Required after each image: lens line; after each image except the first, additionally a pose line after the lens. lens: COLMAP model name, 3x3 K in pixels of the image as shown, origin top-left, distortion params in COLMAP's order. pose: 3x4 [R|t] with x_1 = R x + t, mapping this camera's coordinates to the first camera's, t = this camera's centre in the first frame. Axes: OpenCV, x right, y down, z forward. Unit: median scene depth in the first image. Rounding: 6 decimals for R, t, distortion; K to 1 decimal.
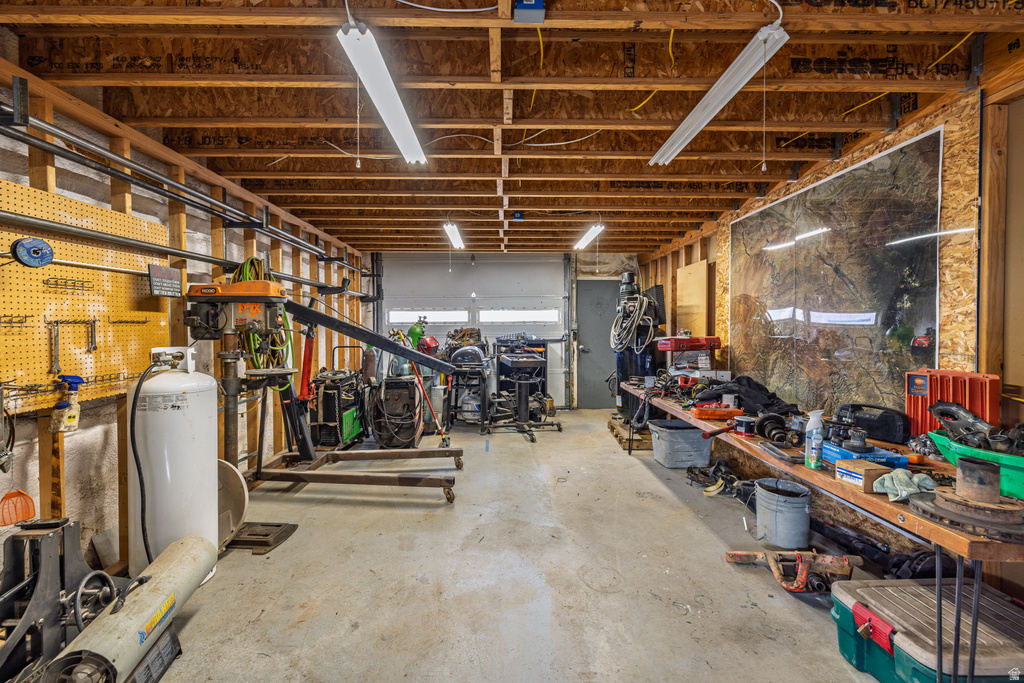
lens RADIAL K [[434.3, 0, 512.3], [0, 434.3, 335.8], [0, 0, 1]] dist [-0.002479, -0.000444]
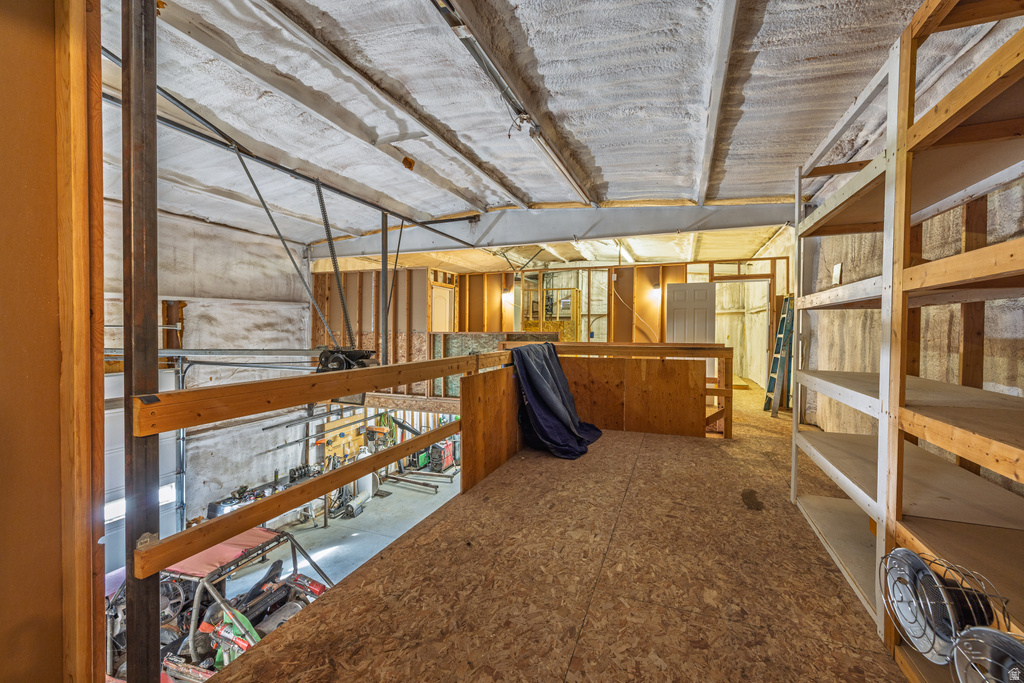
lens RADIAL K [[434.3, 0, 509.8], [0, 434.3, 341.8], [0, 0, 1]] dist [-0.002479, -0.000444]
pose [[0.930081, 0.011448, -0.367175, 1.621653], [-0.013964, 0.999894, -0.004195, -0.767233], [0.367088, 0.009029, 0.930142, -1.886581]]
